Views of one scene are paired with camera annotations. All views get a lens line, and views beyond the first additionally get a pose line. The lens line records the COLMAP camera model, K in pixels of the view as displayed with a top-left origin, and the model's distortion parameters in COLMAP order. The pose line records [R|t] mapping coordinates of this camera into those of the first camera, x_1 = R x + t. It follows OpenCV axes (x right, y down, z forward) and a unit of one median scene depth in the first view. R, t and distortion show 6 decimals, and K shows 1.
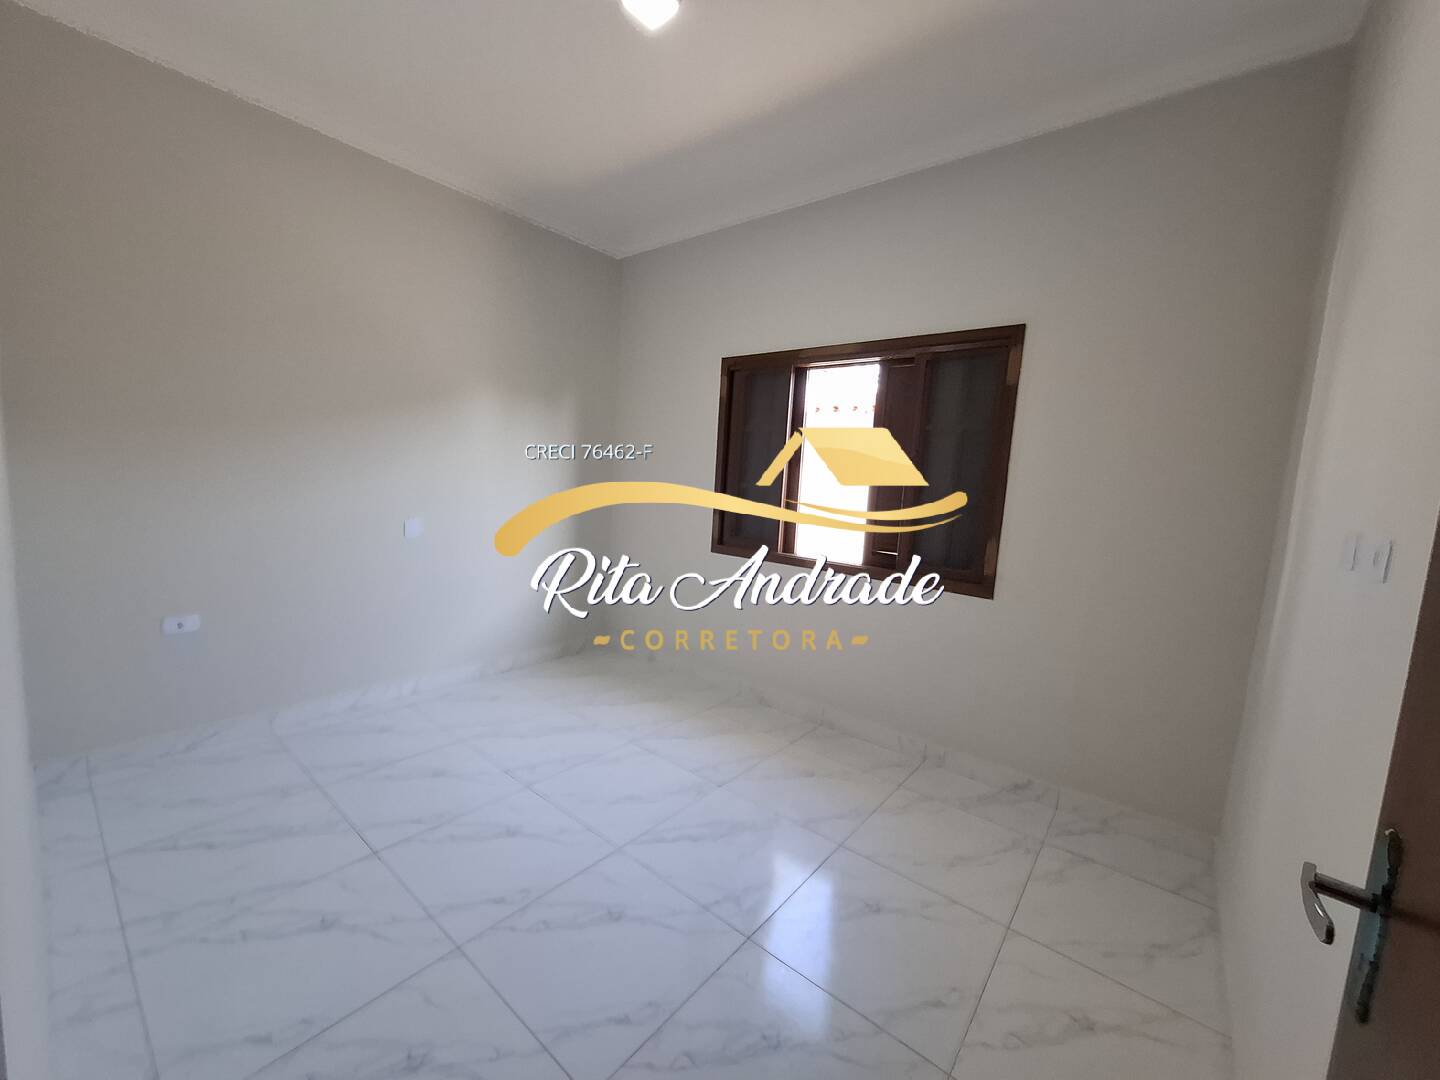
lens RADIAL K [[573.6, 0, 723.4], [0, 573.6, 522.9], [0, 0, 1]] dist [0.025160, 0.000094]
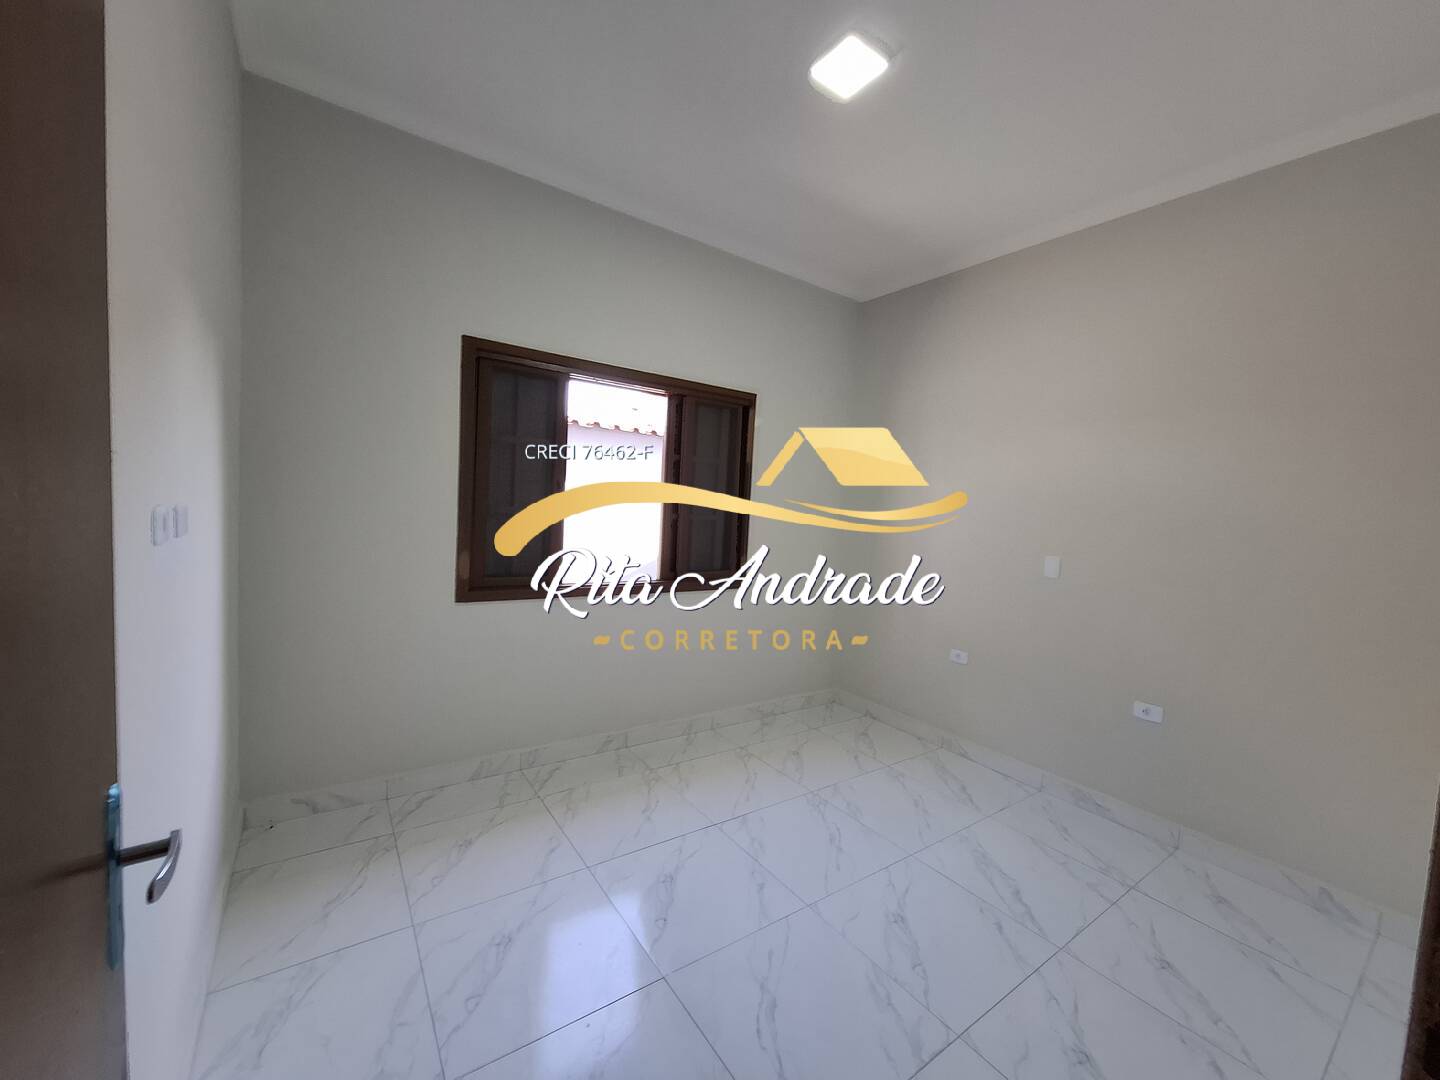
lens RADIAL K [[569.0, 0, 720.0], [0, 569.0, 540.0], [0, 0, 1]] dist [0.001520, 0.000025]
pose [[0.286304, -0.089499, 0.953950, -0.798384], [0.043088, 0.995823, 0.080495, -0.094834], [-0.957169, 0.018057, 0.288965, 0.632367]]
